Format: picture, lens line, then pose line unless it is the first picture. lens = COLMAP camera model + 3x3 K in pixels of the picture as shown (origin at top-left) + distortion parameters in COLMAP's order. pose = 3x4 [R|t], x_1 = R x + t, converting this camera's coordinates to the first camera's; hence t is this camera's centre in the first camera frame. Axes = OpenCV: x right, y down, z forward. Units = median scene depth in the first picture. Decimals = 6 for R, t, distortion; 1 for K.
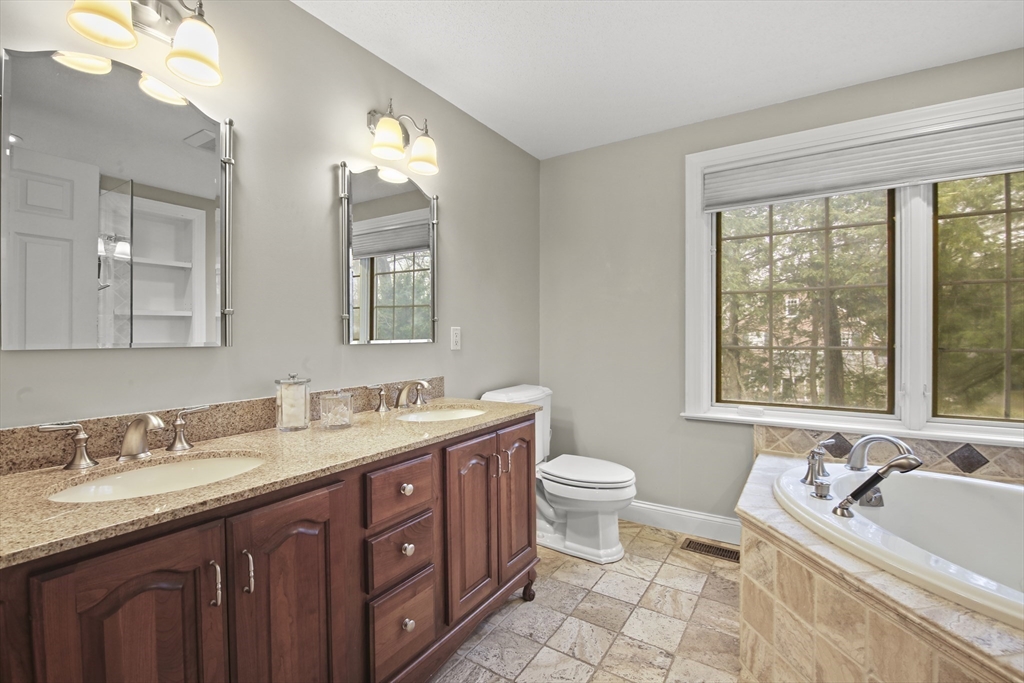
lens RADIAL K [[445.5, 0, 512.6], [0, 445.5, 341.6], [0, 0, 1]] dist [-0.019496, -0.000538]
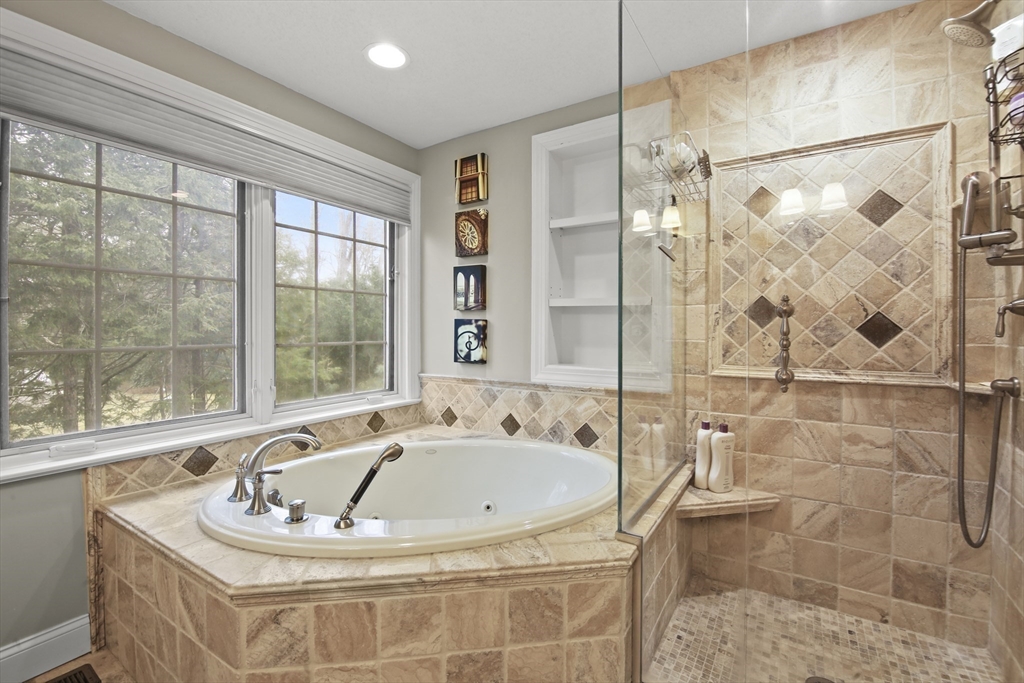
lens RADIAL K [[445.5, 0, 512.9], [0, 445.5, 331.1], [0, 0, 1]] dist [-0.019496, -0.000538]
pose [[-0.006080, -0.001553, 0.999980, -0.198820], [0.009542, 0.999953, 0.001611, -0.020940], [-0.999936, 0.009552, -0.006065, 0.649529]]
